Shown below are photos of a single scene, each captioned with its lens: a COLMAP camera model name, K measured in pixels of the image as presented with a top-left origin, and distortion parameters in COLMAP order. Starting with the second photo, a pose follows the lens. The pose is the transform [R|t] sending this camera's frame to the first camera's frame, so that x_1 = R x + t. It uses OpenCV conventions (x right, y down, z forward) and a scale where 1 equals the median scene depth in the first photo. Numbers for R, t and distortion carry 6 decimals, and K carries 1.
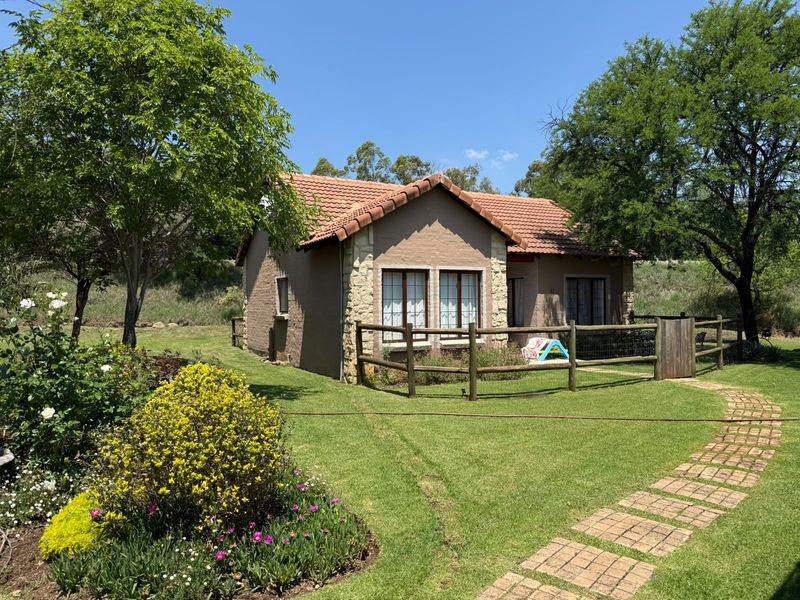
lens RADIAL K [[465.8, 0, 400.0], [0, 465.8, 300.0], [0, 0, 1]] dist [-0.001539, -0.005164]
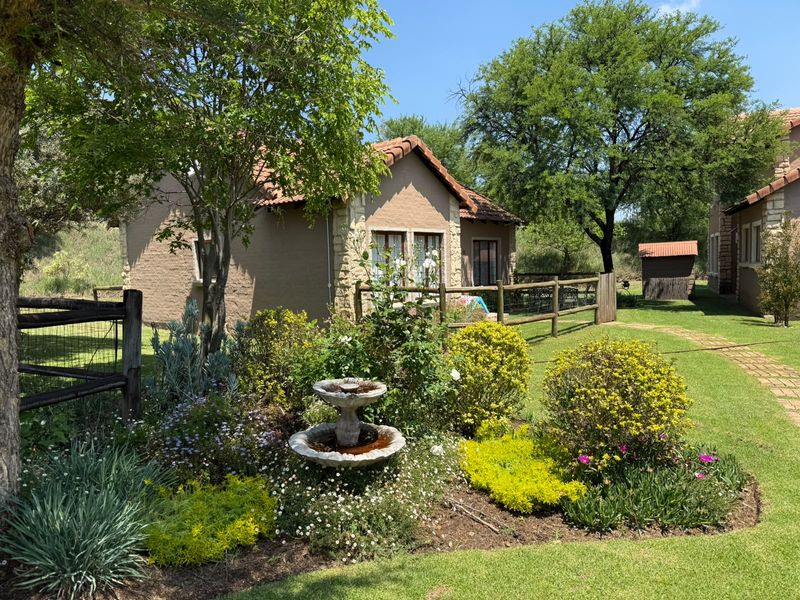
lens RADIAL K [[465.8, 0, 400.0], [0, 465.8, 300.0], [0, 0, 1]] dist [-0.001539, -0.005164]
pose [[0.937808, -0.045335, 0.344183, -0.303923], [0.018121, 0.996478, 0.081879, 0.000279], [-0.346682, -0.070550, 0.935326, 0.036069]]
